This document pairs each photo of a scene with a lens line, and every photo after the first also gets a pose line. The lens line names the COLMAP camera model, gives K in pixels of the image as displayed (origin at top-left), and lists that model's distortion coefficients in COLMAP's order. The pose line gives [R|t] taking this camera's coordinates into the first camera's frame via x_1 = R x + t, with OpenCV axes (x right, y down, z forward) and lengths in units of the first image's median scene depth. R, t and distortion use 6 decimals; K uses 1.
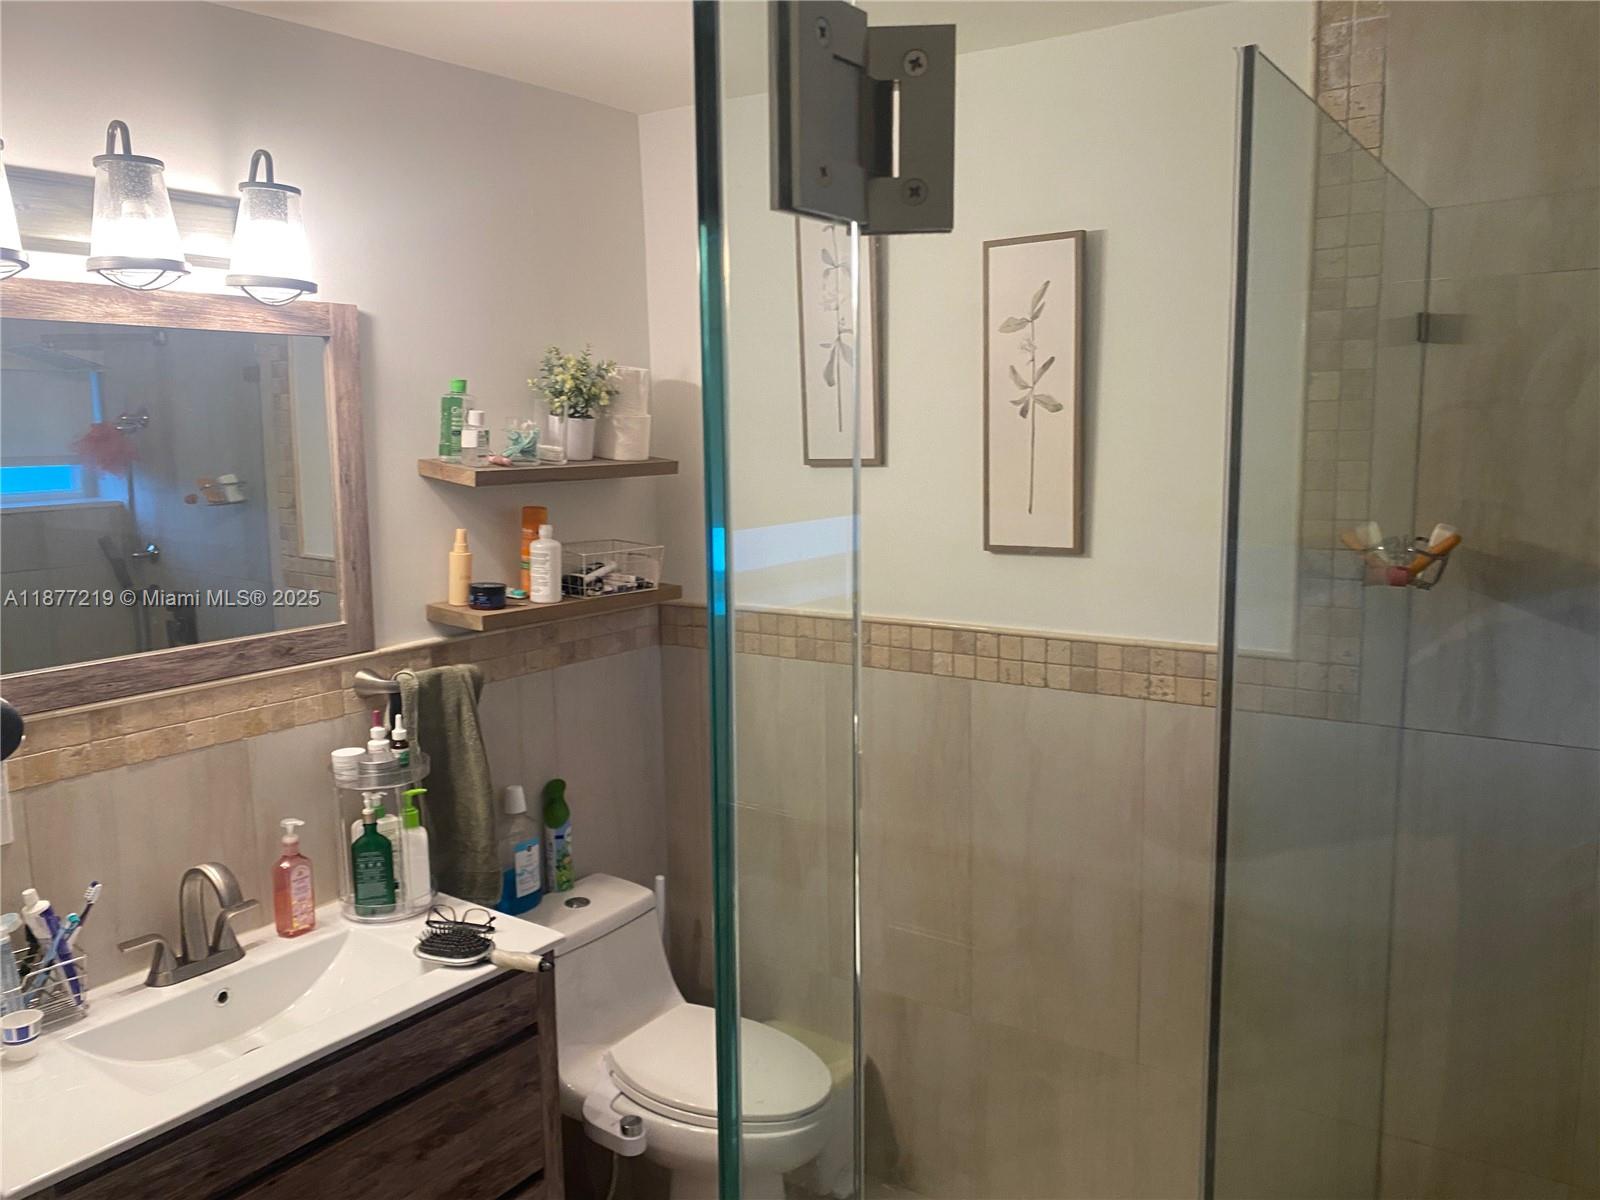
lens RADIAL K [[1217.5, 0, 800.4], [0, 1217.5, 607.1], [0, 0, 1]] dist [0.044294, -0.024830]
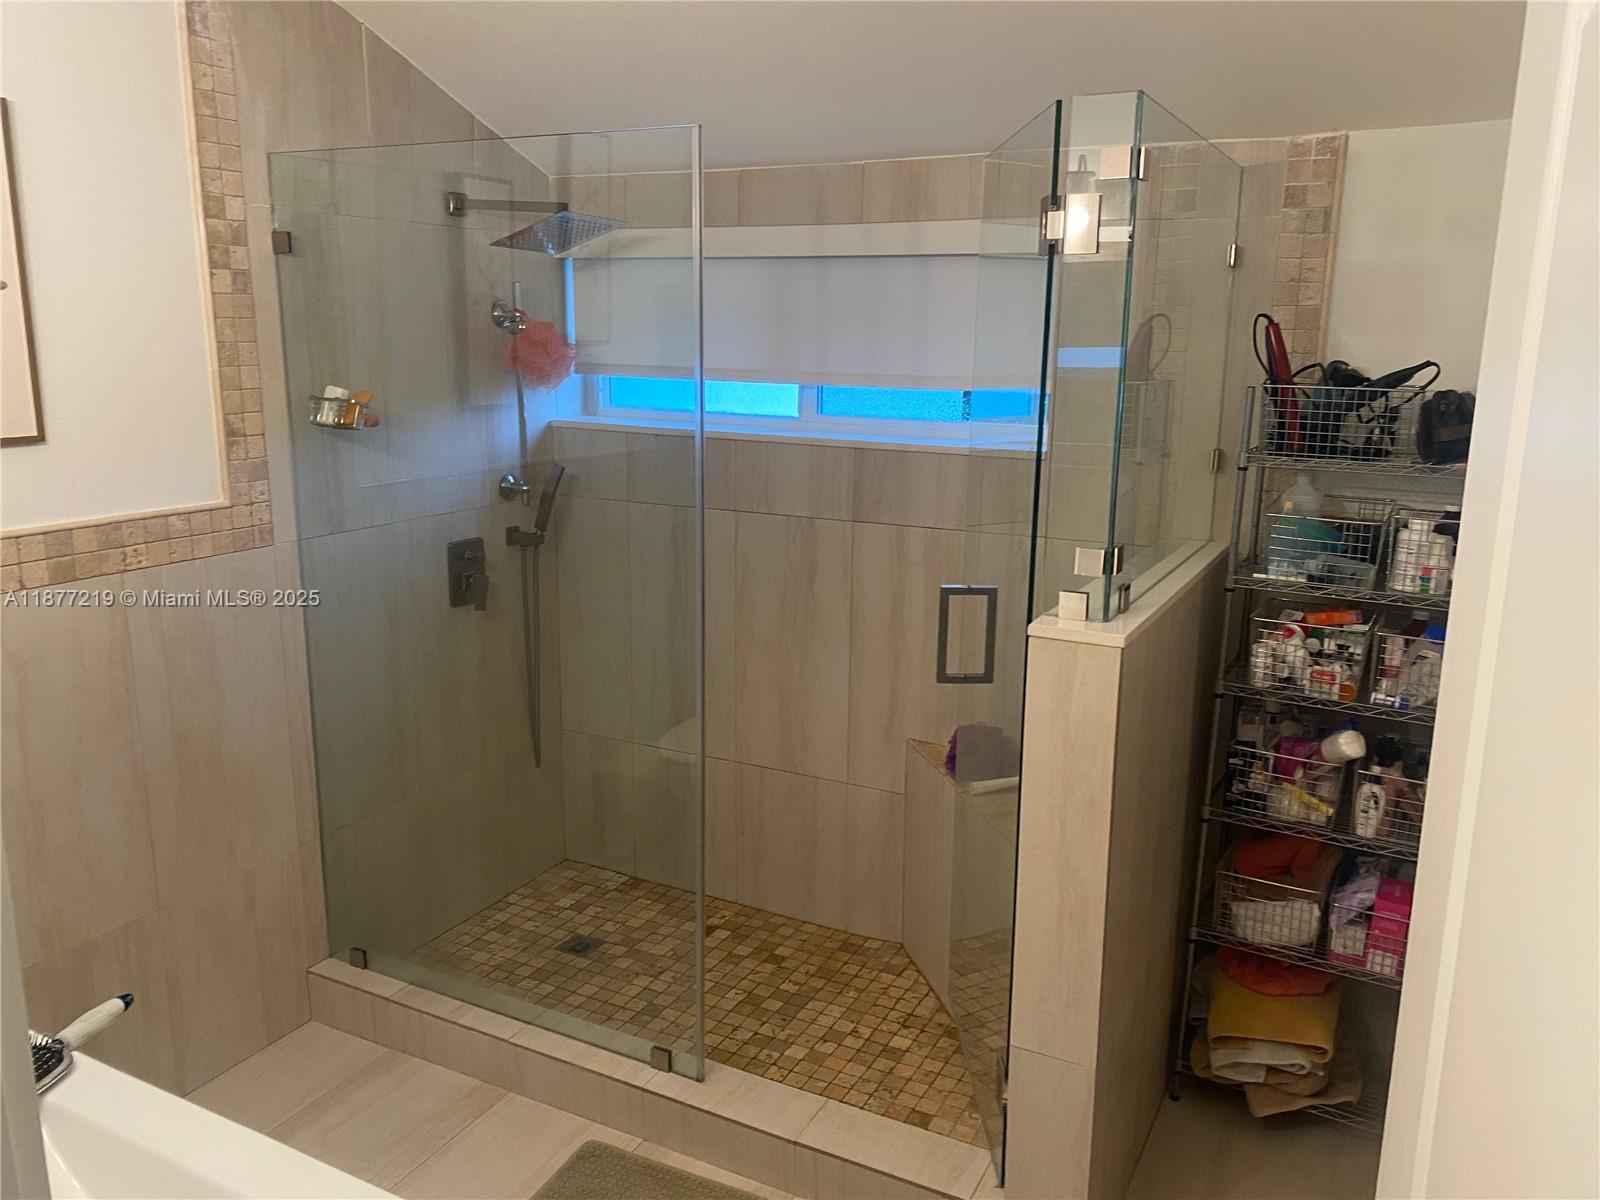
lens RADIAL K [[1217.5, 0, 802.6], [0, 1217.5, 593.3], [0, 0, 1]] dist [0.044294, -0.024830]
pose [[-0.120740, -0.208116, 0.970623, -0.830199], [0.125271, 0.966765, 0.222872, -0.070692], [-0.984748, 0.148501, -0.090657, 0.522208]]
